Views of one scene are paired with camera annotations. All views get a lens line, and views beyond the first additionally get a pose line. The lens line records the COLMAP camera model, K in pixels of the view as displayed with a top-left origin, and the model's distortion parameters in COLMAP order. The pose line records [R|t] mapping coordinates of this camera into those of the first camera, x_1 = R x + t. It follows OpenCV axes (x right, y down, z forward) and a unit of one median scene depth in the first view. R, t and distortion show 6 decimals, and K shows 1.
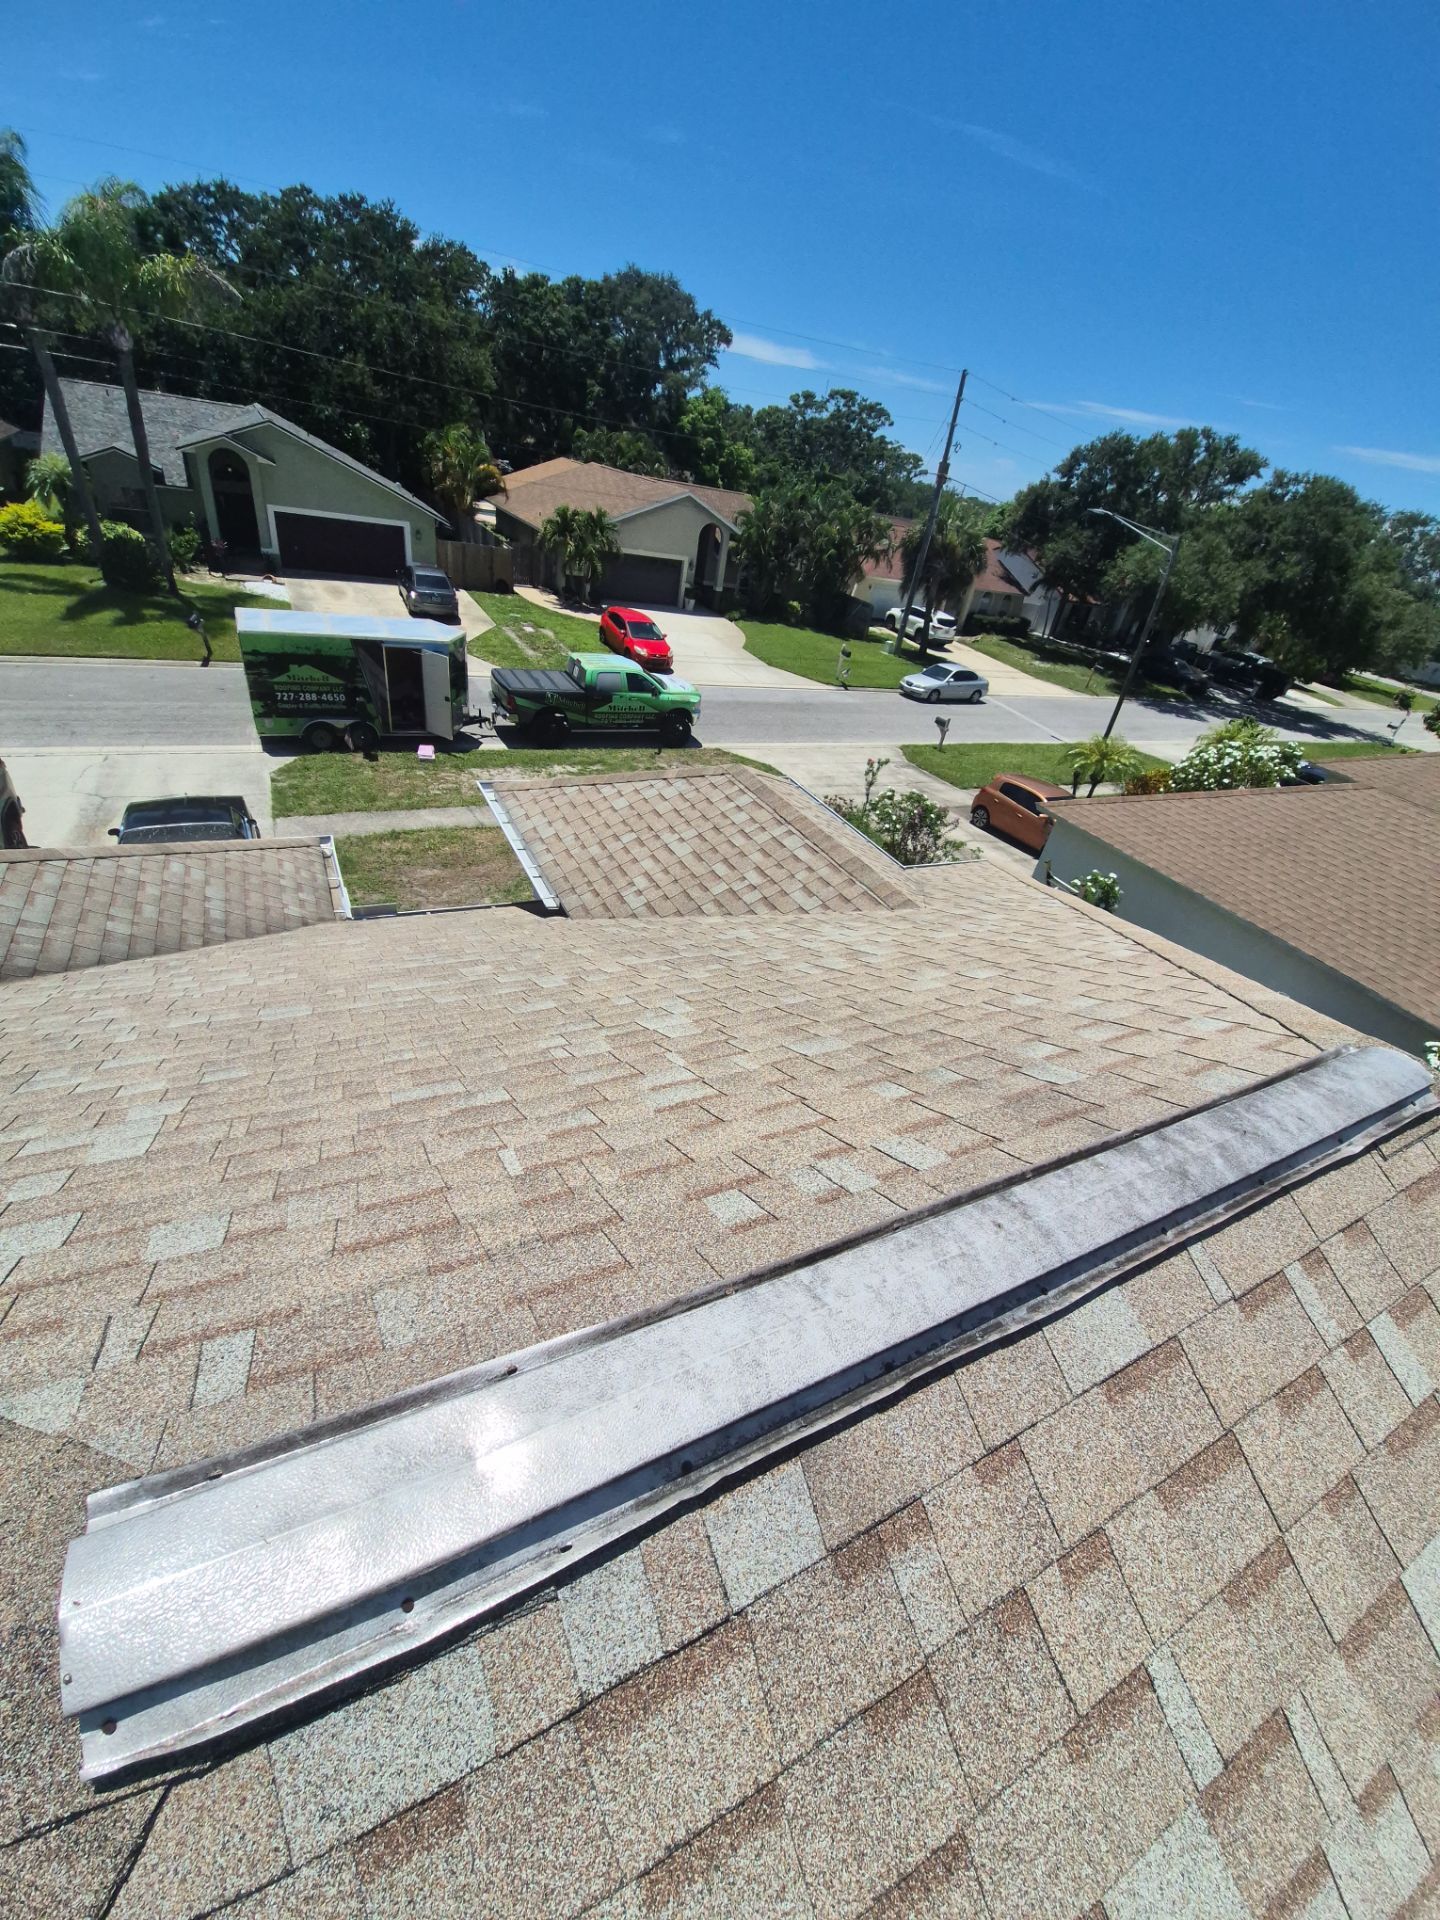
lens RADIAL K [[764.9, 0, 751.4], [0, 764.9, 996.0], [0, 0, 1]] dist [-0.010918, -0.004732]
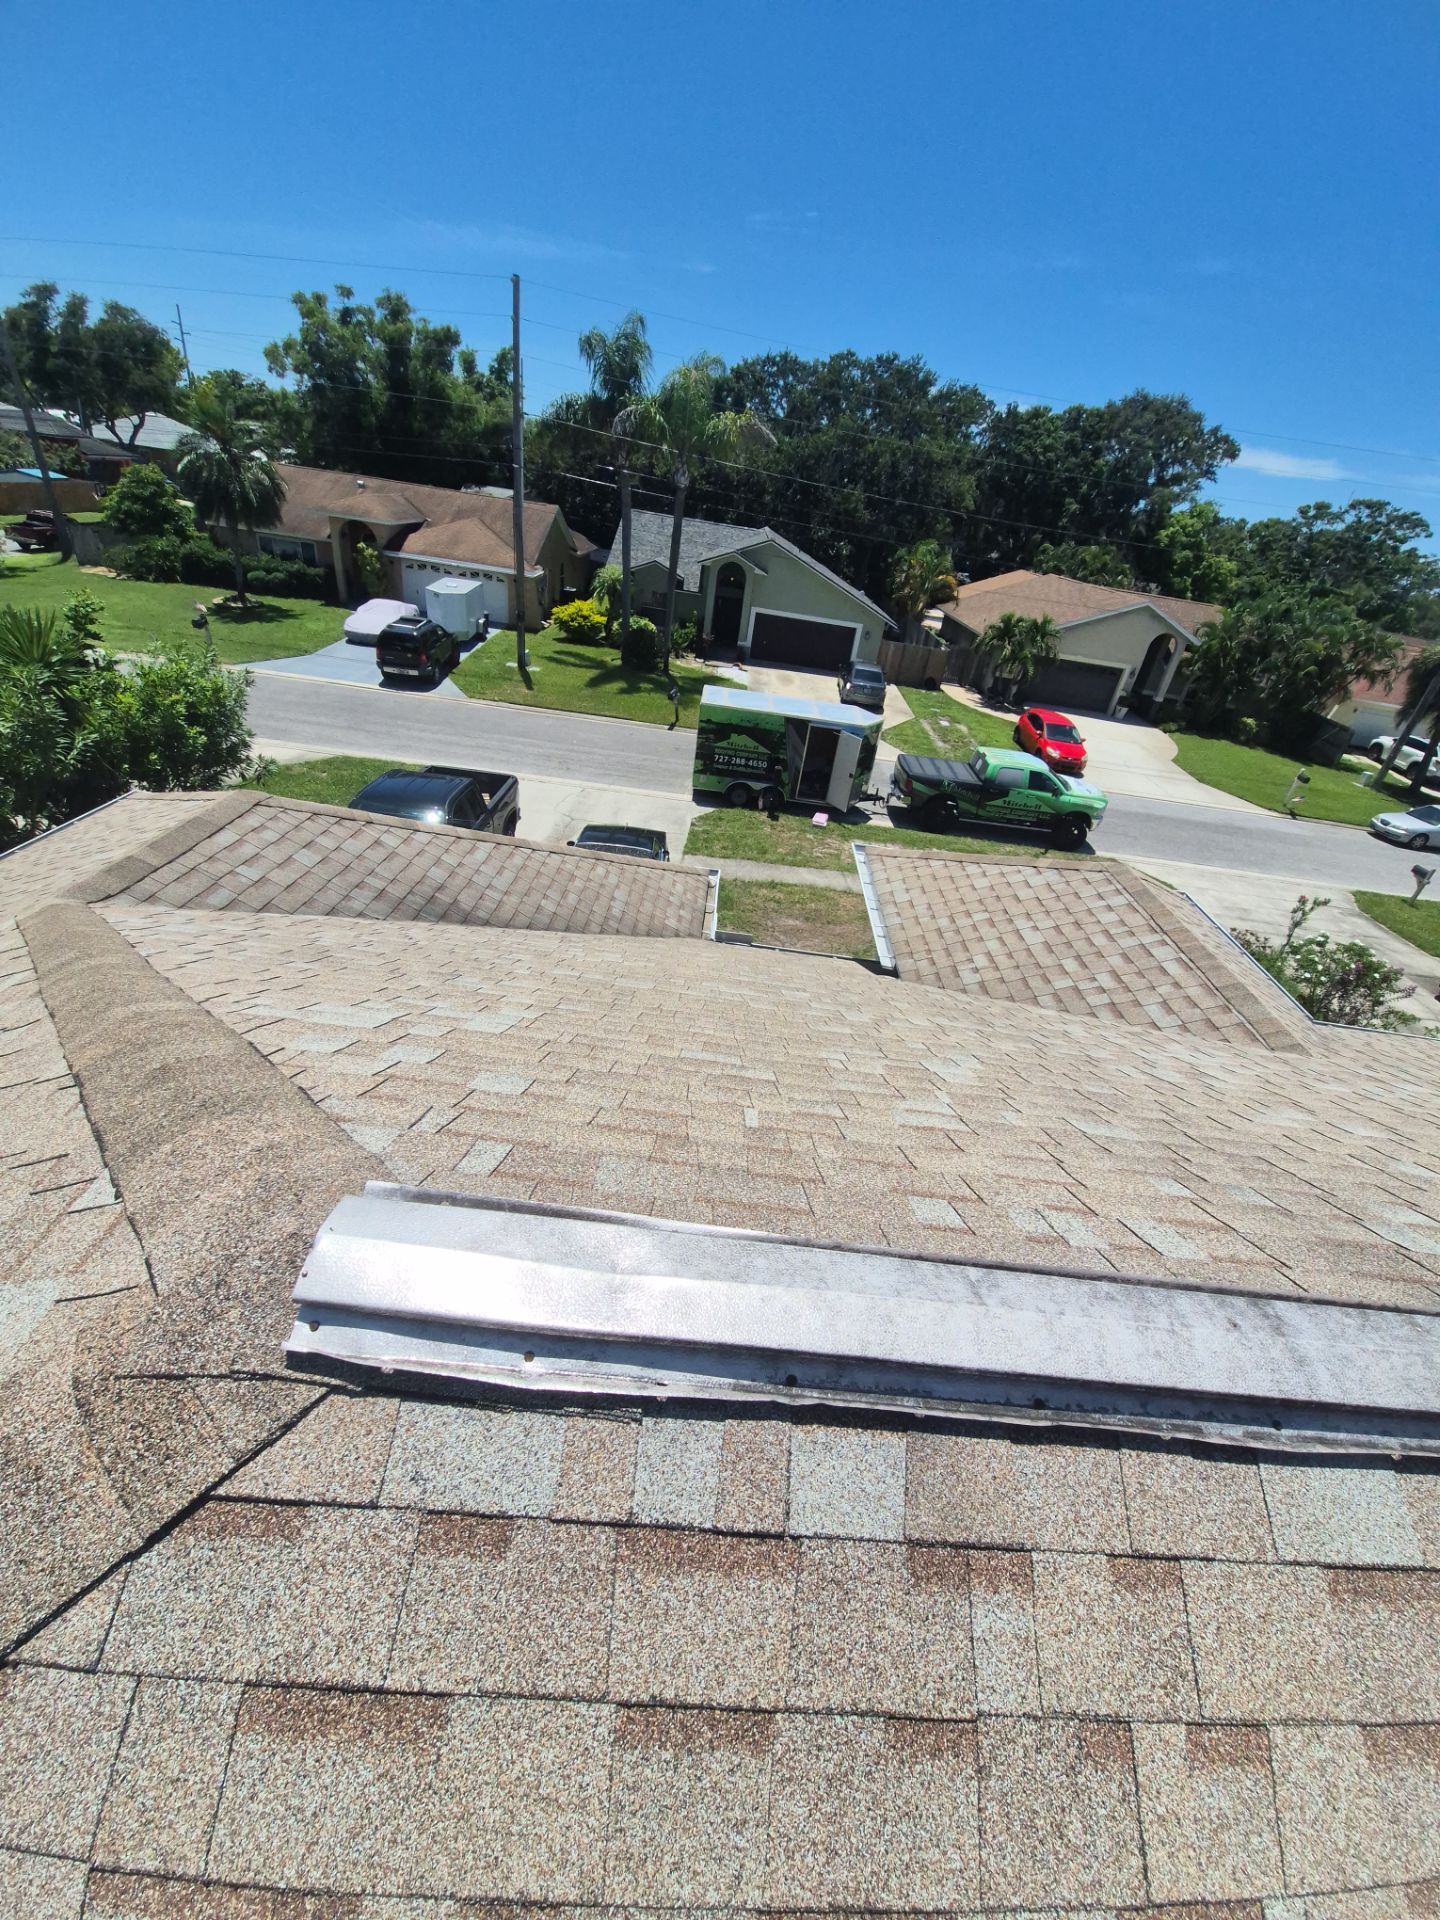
lens RADIAL K [[784.3, 0, 747.6], [0, 784.3, 999.9], [0, 0, 1]] dist [-0.008668, -0.004287]
pose [[0.876496, 0.218476, -0.428979, 0.005793], [-0.267319, 0.961964, -0.056270, 0.005912], [0.400368, 0.163995, 0.901560, -0.001351]]
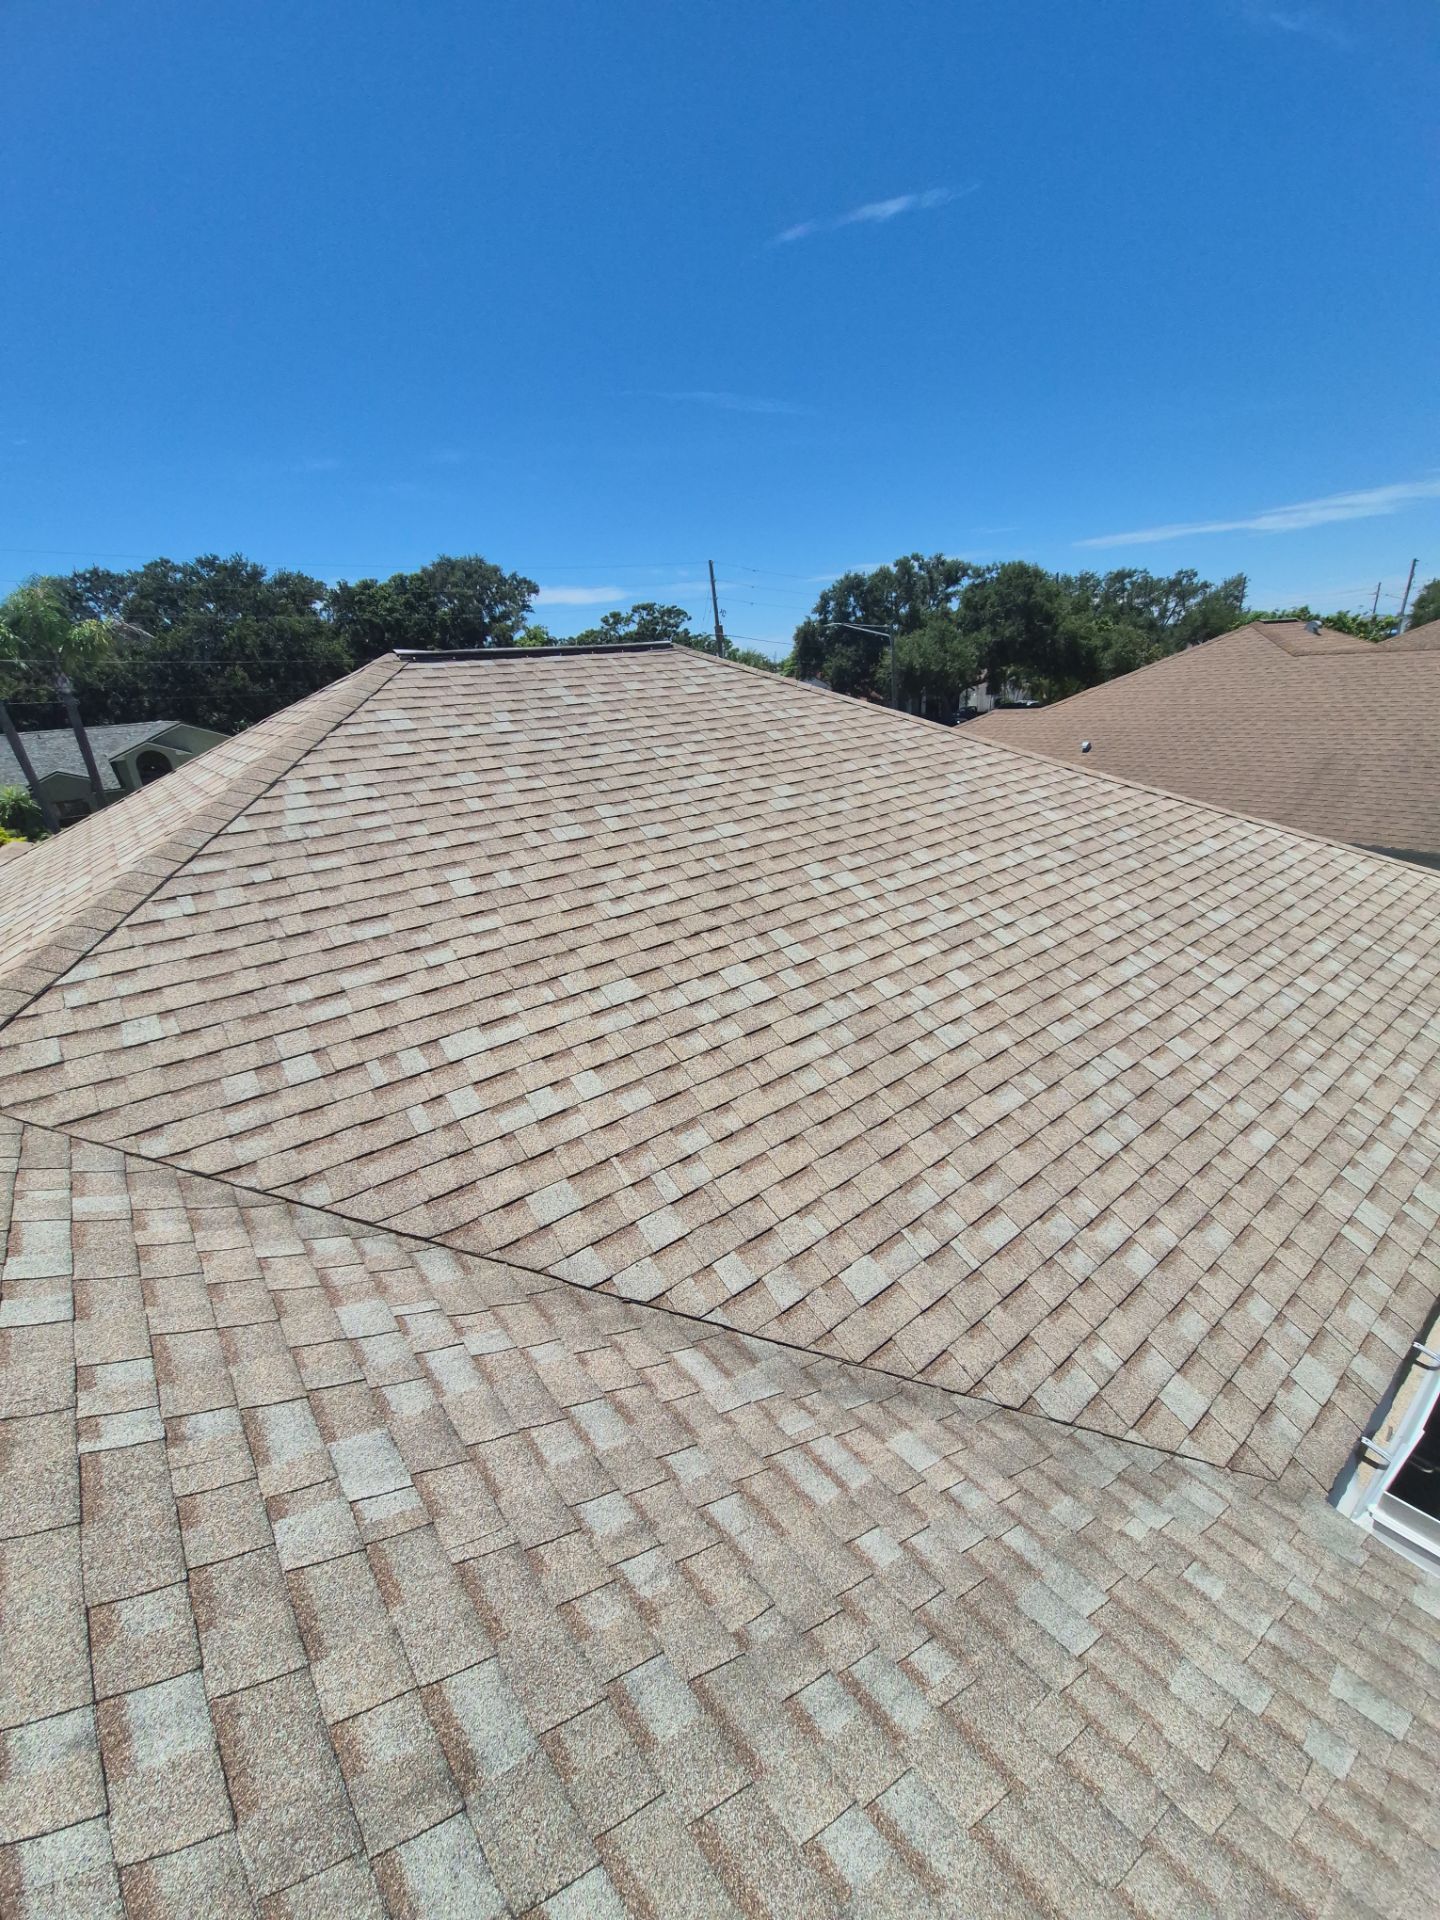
lens RADIAL K [[738.3, 0, 736.9], [0, 738.3, 968.9], [0, 0, 1]] dist [-0.006033, -0.000790]
pose [[0.955273, -0.282905, 0.086131, 0.011505], [0.294732, 0.934647, -0.198918, 0.073916], [-0.024227, 0.215407, 0.976224, -0.069500]]
